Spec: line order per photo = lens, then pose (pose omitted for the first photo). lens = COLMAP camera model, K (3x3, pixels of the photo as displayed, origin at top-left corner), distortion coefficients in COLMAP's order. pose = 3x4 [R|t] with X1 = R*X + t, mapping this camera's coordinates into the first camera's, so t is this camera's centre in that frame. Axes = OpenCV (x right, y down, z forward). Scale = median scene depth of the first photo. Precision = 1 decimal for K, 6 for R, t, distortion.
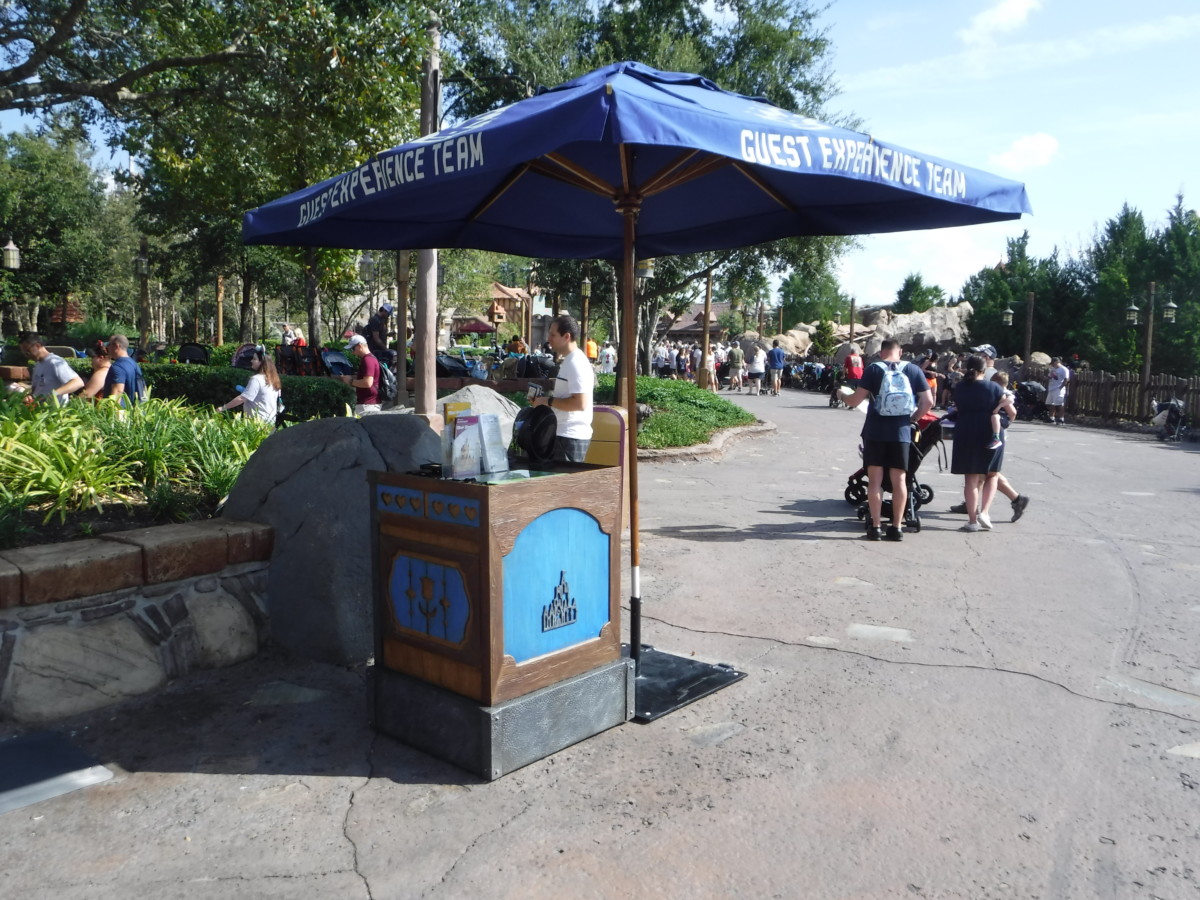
lens RADIAL K [[978.3, 0, 600.0], [0, 978.3, 450.0], [0, 0, 1]] dist [-0.089355, -0.000834]
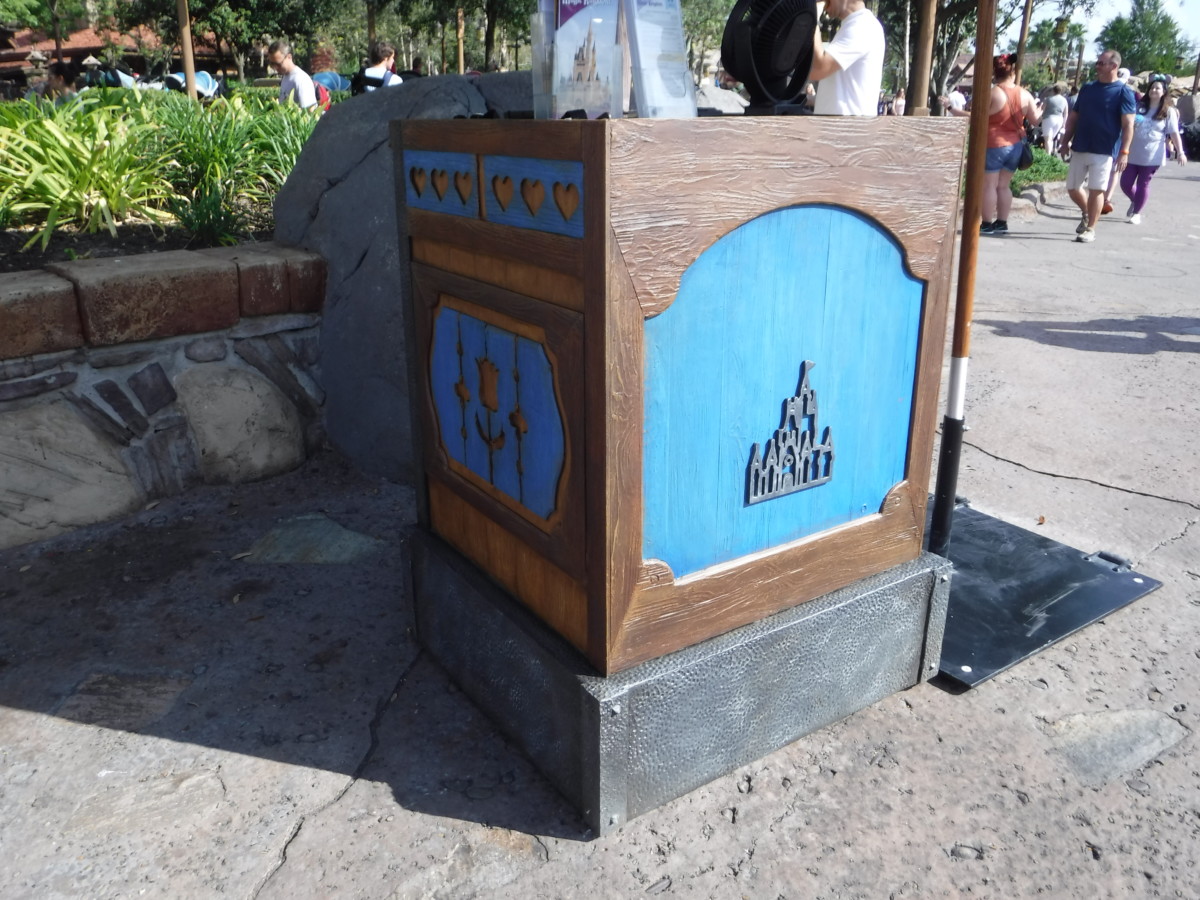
lens RADIAL K [[978.3, 0, 600.0], [0, 978.3, 450.0], [0, 0, 1]] dist [-0.089355, -0.000834]
pose [[0.964225, 0.081818, -0.252143, -0.014093], [-0.020820, 0.971613, 0.235660, 0.059834], [0.264267, -0.221979, 0.938556, 0.538683]]
